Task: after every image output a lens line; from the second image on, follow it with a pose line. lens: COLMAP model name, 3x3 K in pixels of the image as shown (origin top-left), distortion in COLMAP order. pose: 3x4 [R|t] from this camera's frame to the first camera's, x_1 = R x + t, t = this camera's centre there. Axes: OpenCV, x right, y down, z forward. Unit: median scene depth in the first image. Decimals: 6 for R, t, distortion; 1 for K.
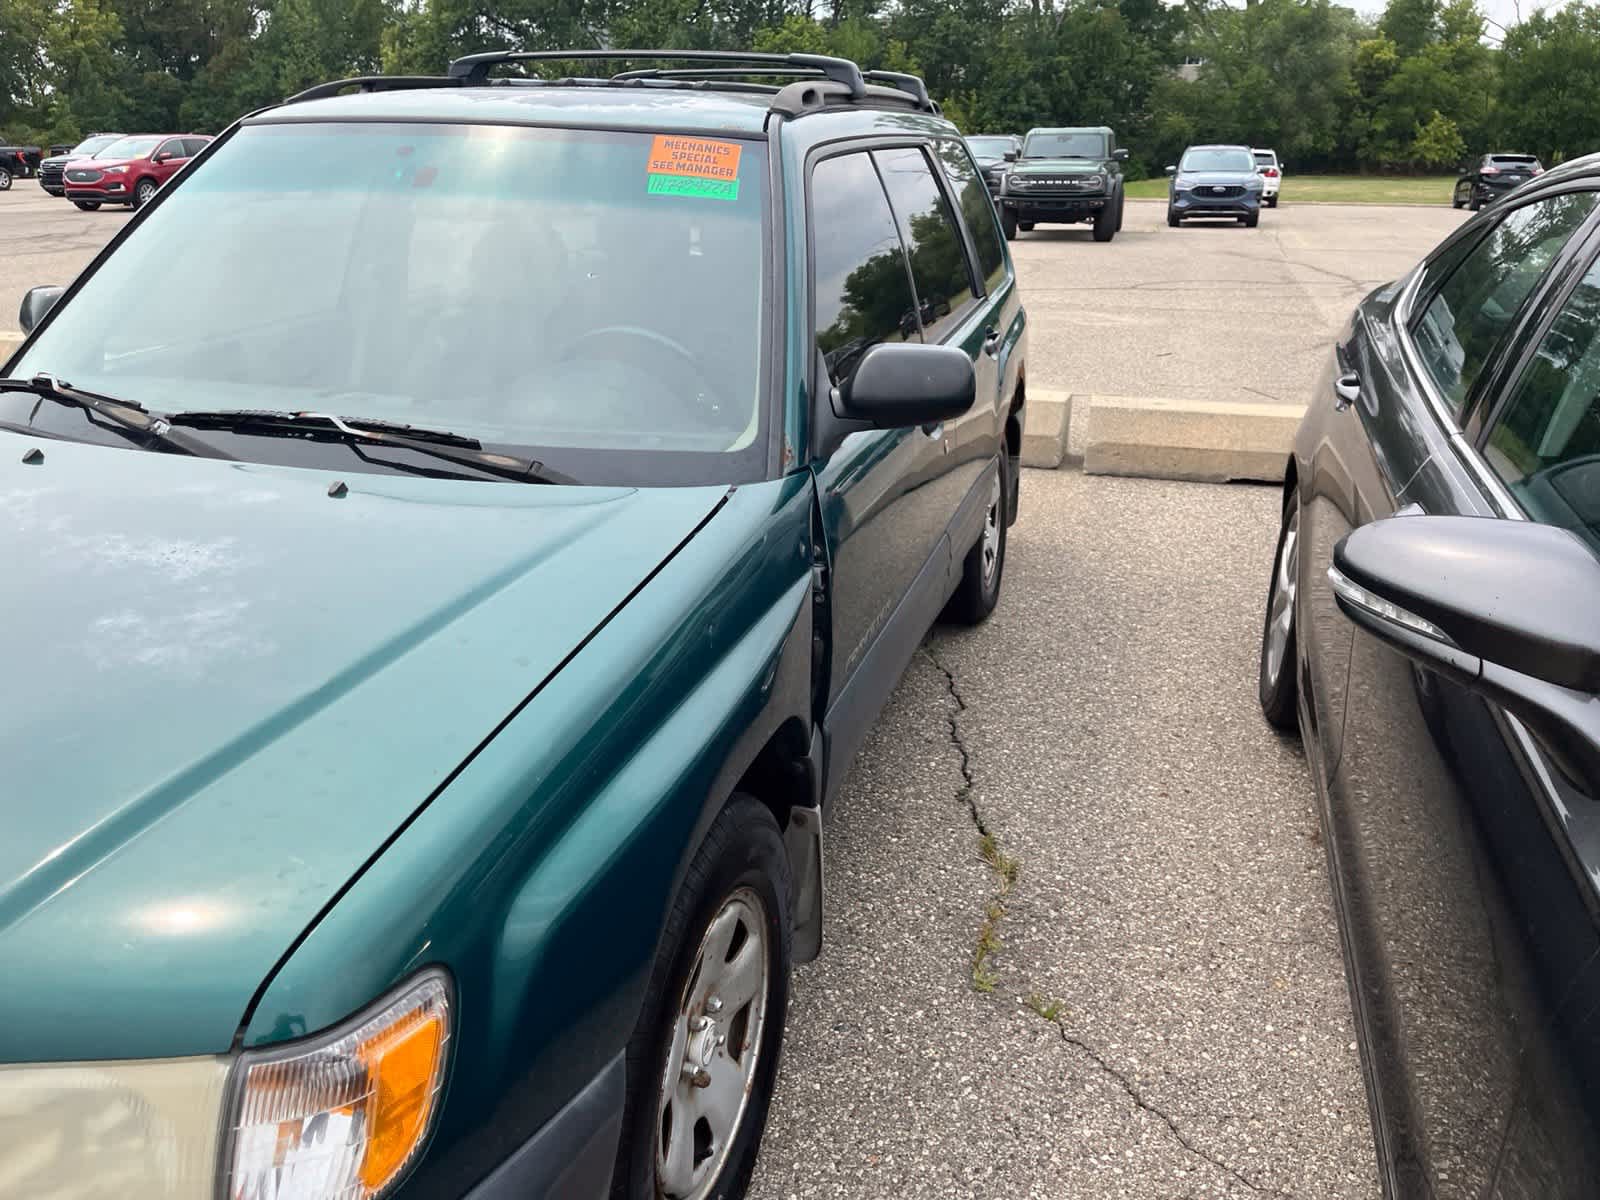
lens RADIAL K [[1216.5, 0, 803.4], [0, 1216.5, 615.3], [0, 0, 1]] dist [0.076230, -0.107556]
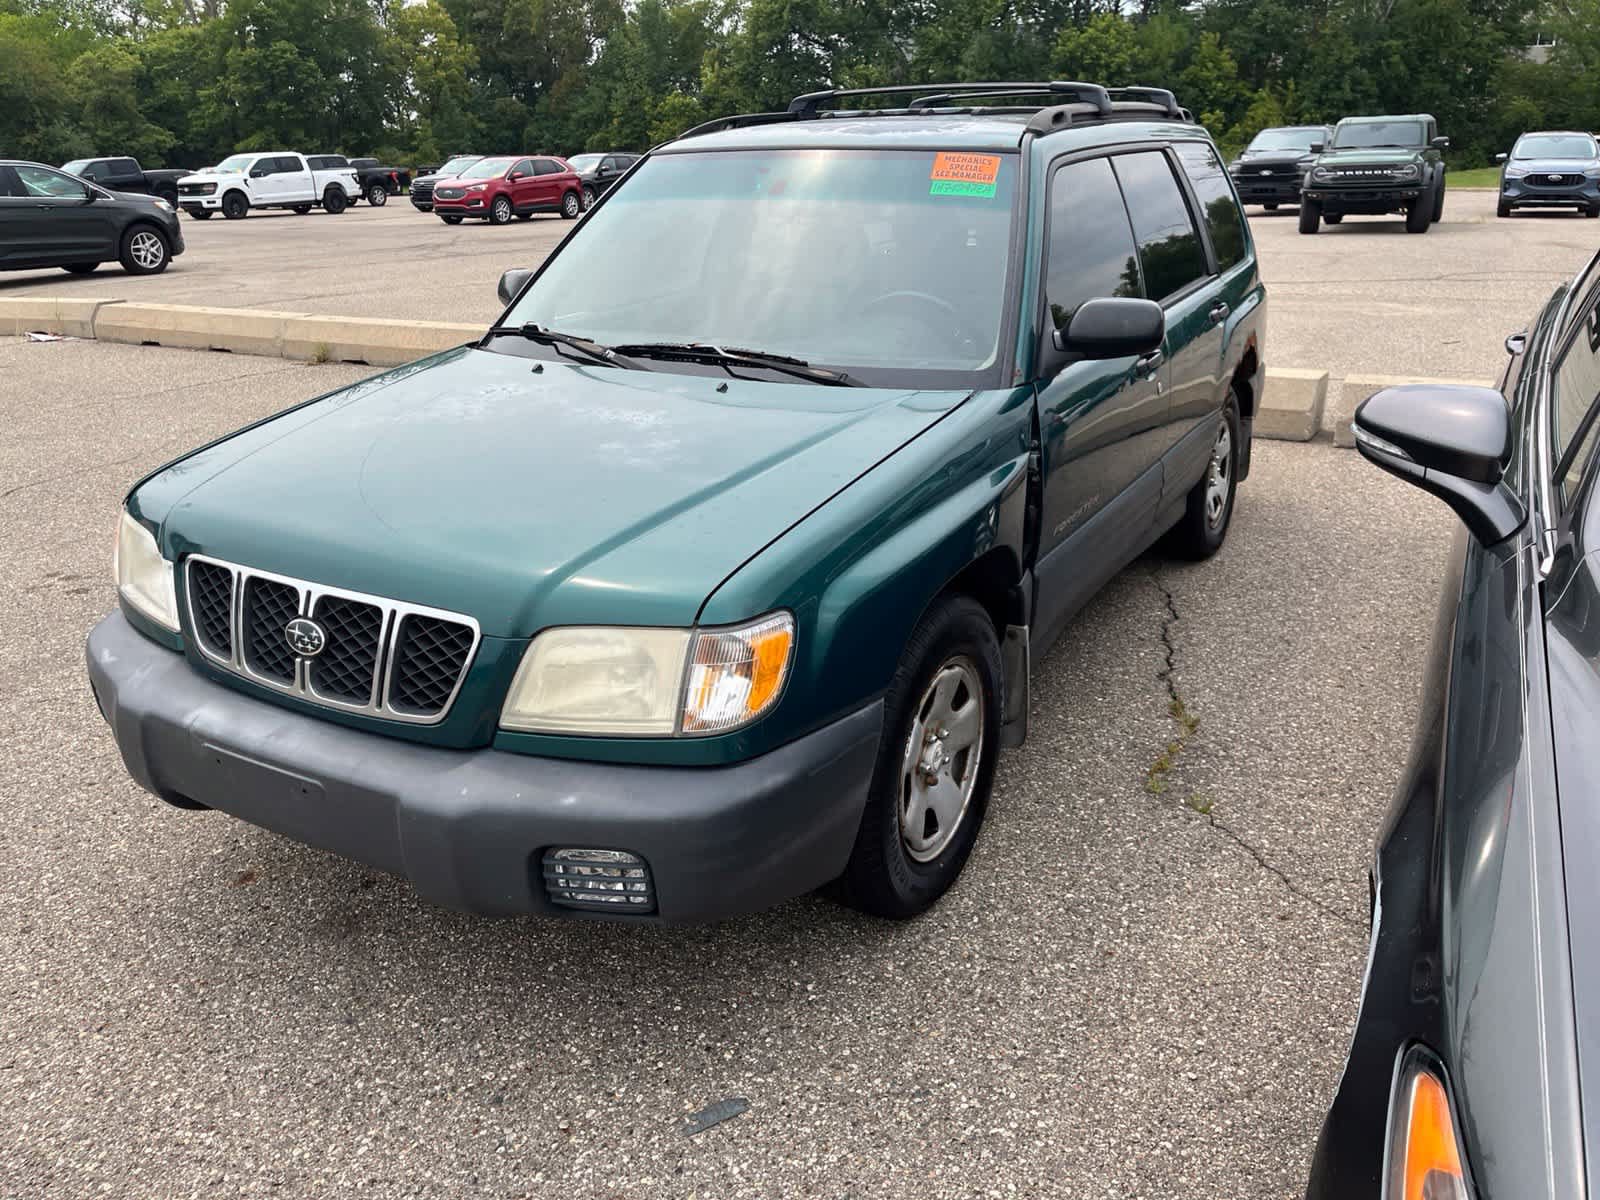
lens RADIAL K [[1216.5, 0, 794.8], [0, 1216.5, 597.0], [0, 0, 1]] dist [0.076230, -0.107556]
pose [[0.972520, 0.050042, -0.227379, 0.037511], [-0.053624, 0.998515, -0.009597, 0.080553], [0.226562, 0.021527, 0.973759, -0.228461]]
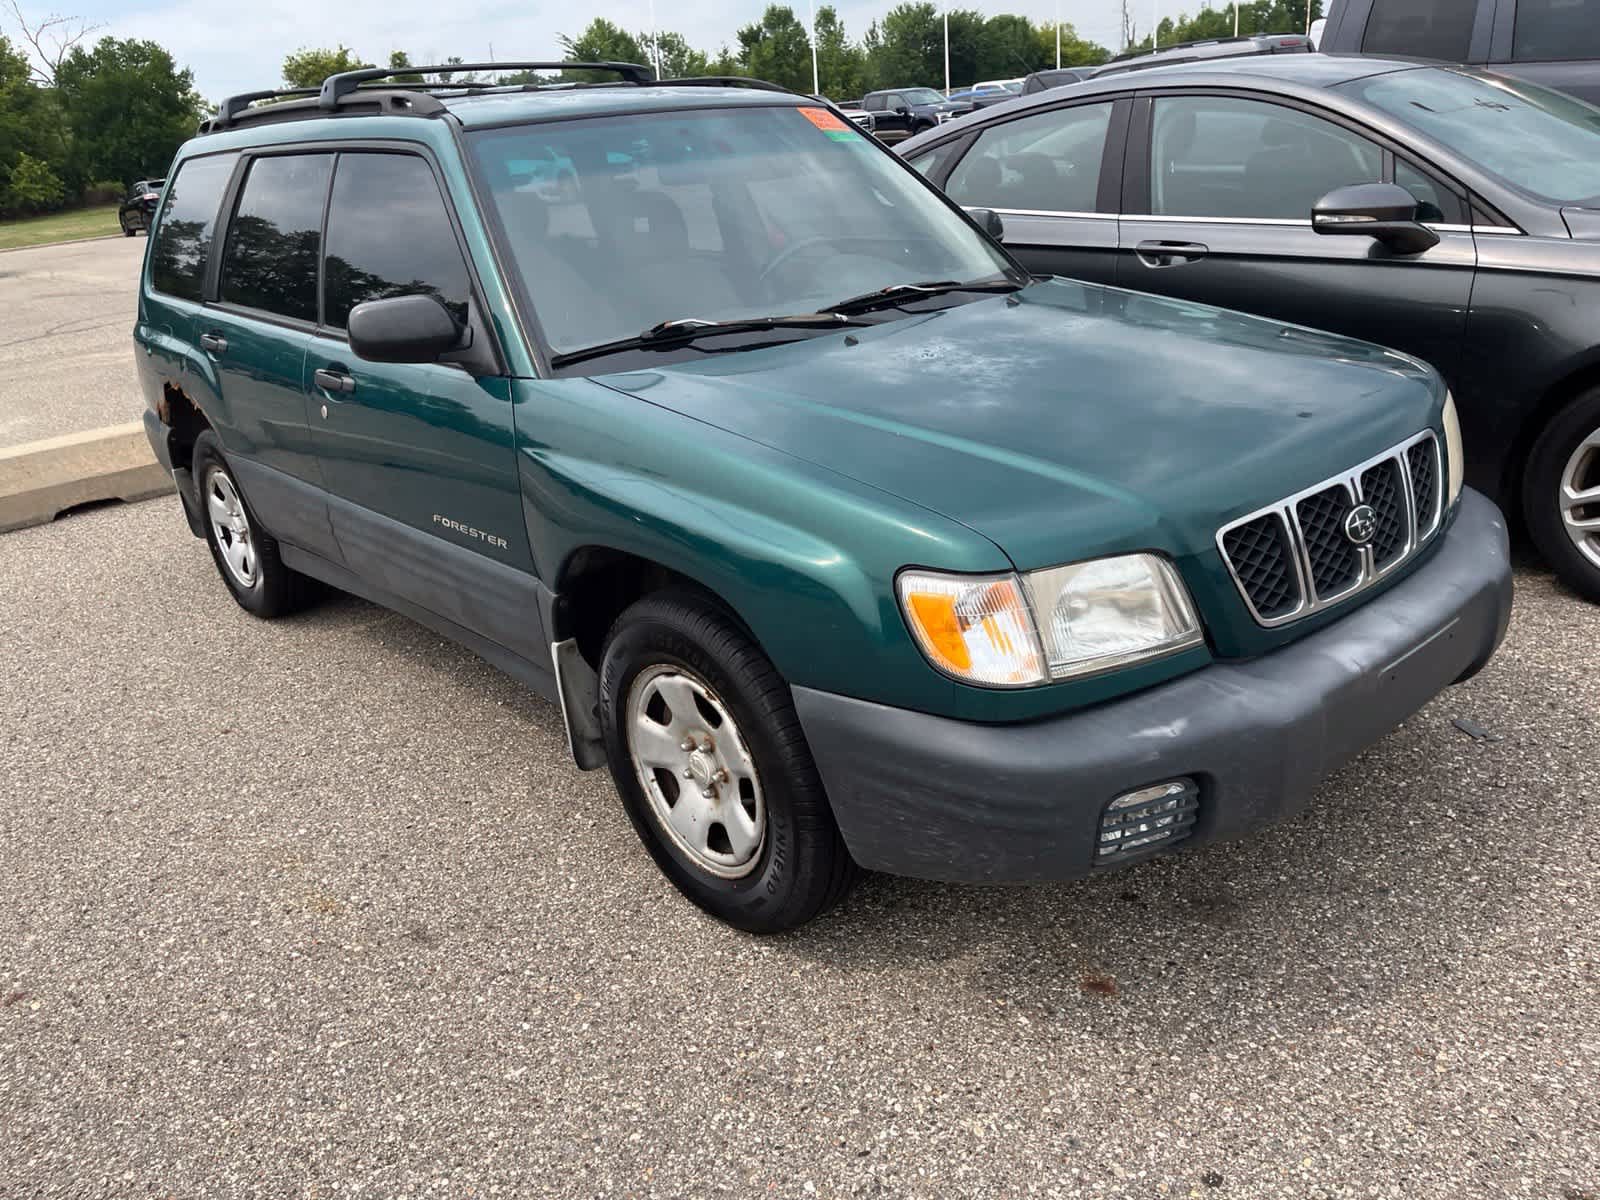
lens RADIAL K [[1216.5, 0, 790.8], [0, 1216.5, 592.4], [0, 0, 1]] dist [0.076230, -0.107556]
pose [[0.522094, -0.356932, 0.774608, -0.896825], [0.389085, 0.907880, 0.156096, -0.055586], [-0.758967, 0.219892, 0.612876, 0.134269]]
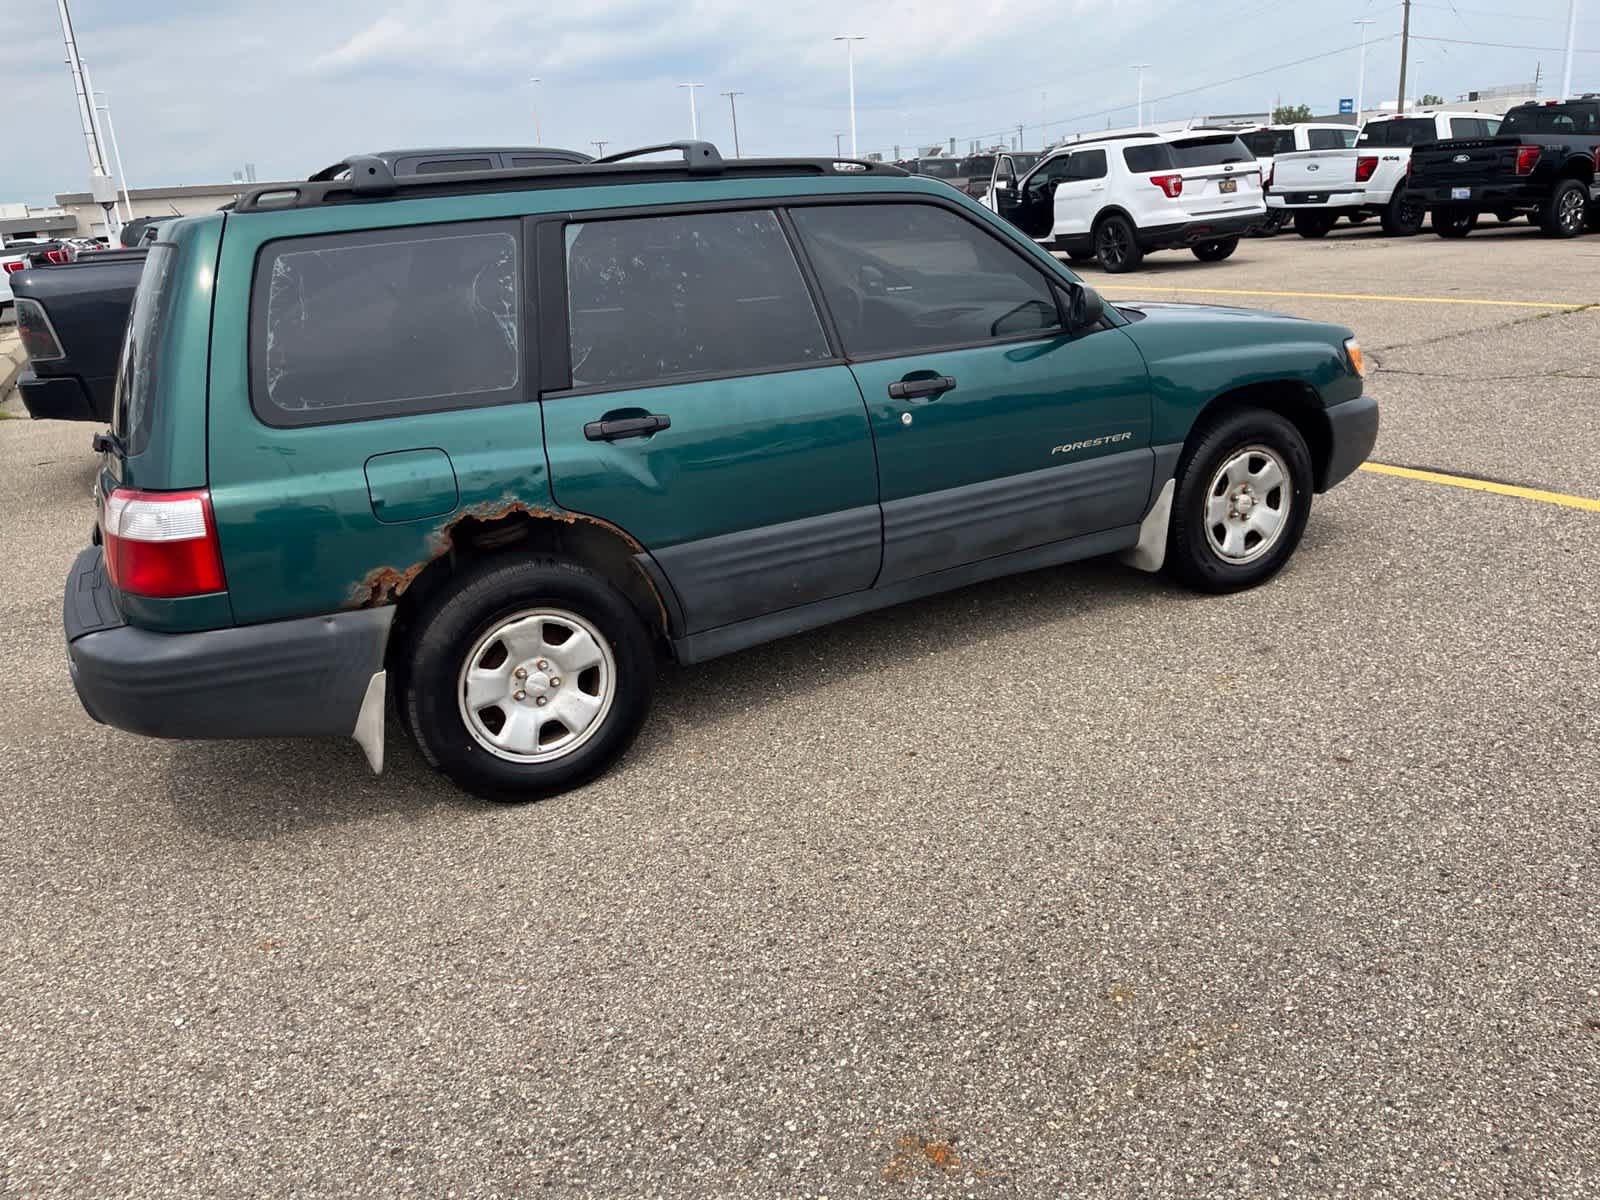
lens RADIAL K [[1206.0, 0, 783.2], [0, 1206.0, 601.7], [0, 0, 1]] dist [0.064972, -0.091393]
pose [[-0.701524, -0.179023, 0.689794, -0.979657], [0.324596, 0.781430, 0.532921, -0.587266], [-0.634431, 0.597760, -0.490082, 1.481915]]
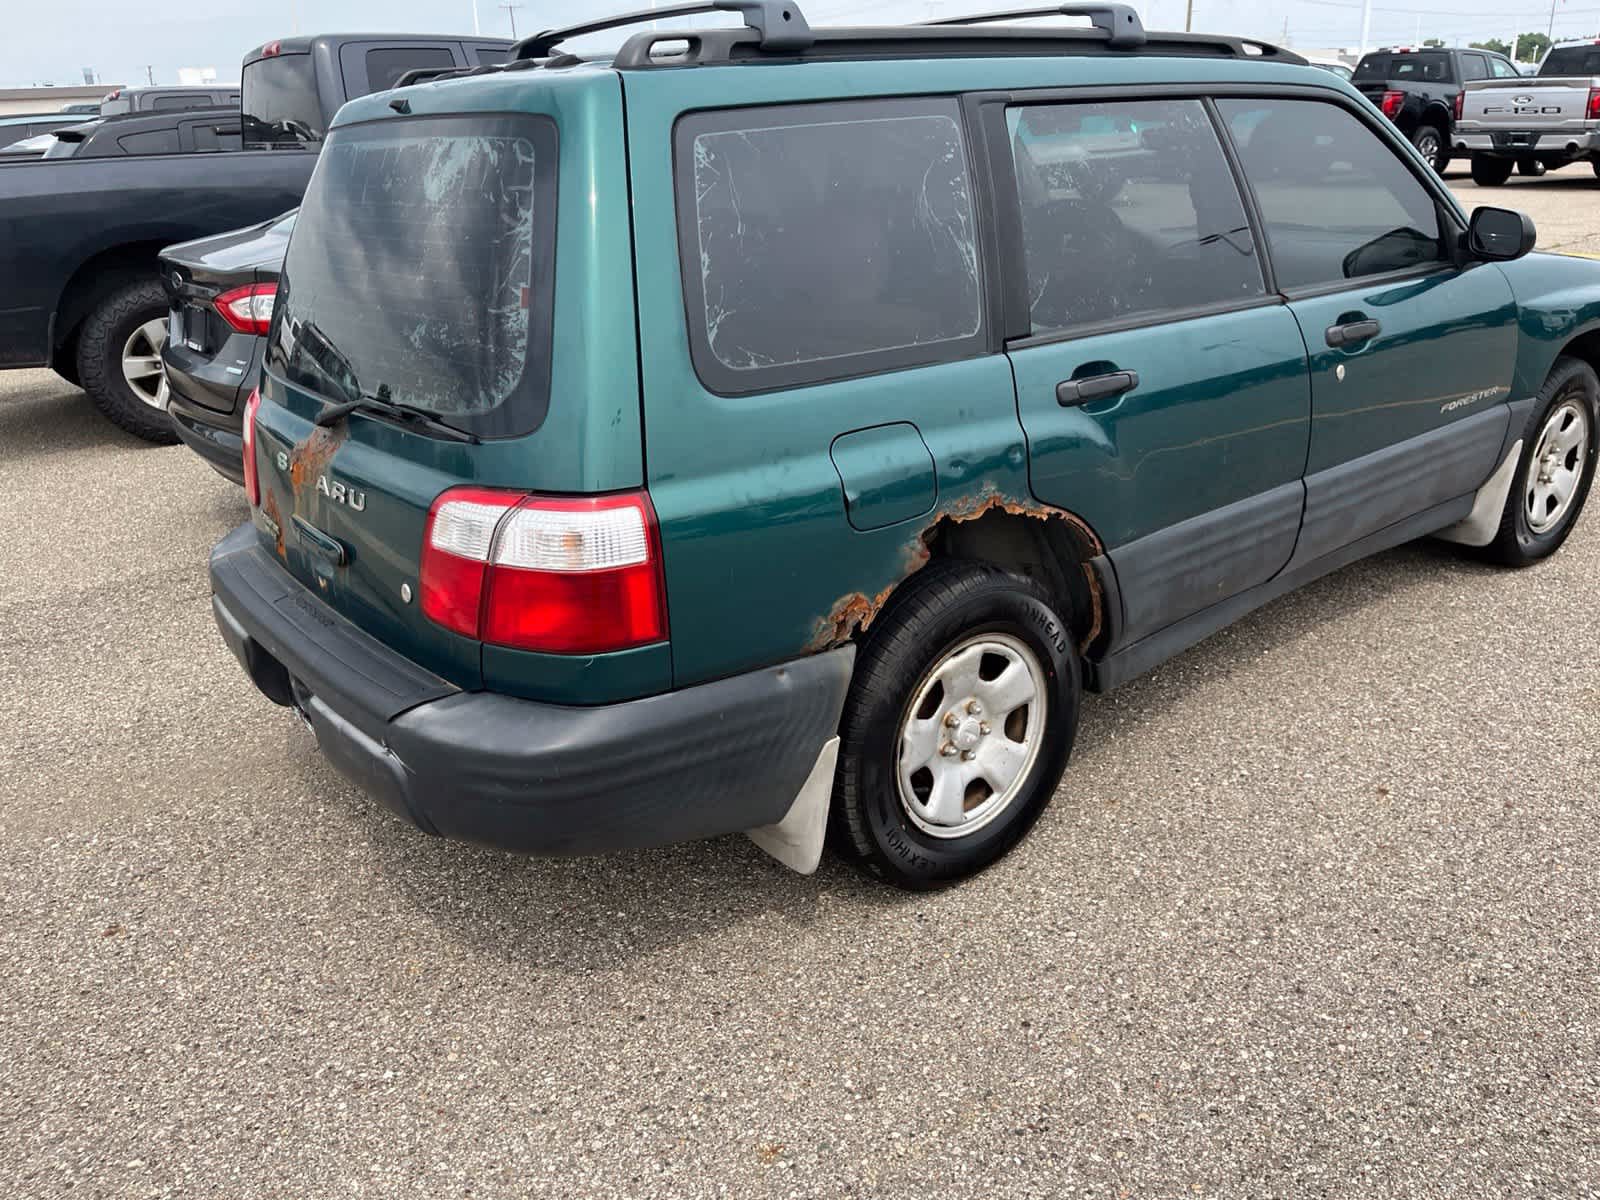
lens RADIAL K [[1206.0, 0, 790.6], [0, 1206.0, 611.7], [0, 0, 1]] dist [0.064972, -0.091393]
pose [[-0.817345, -0.189787, 0.543992, -0.528900], [0.244994, 0.740084, 0.626301, -0.615625], [-0.521464, 0.645179, -0.558408, 1.575309]]
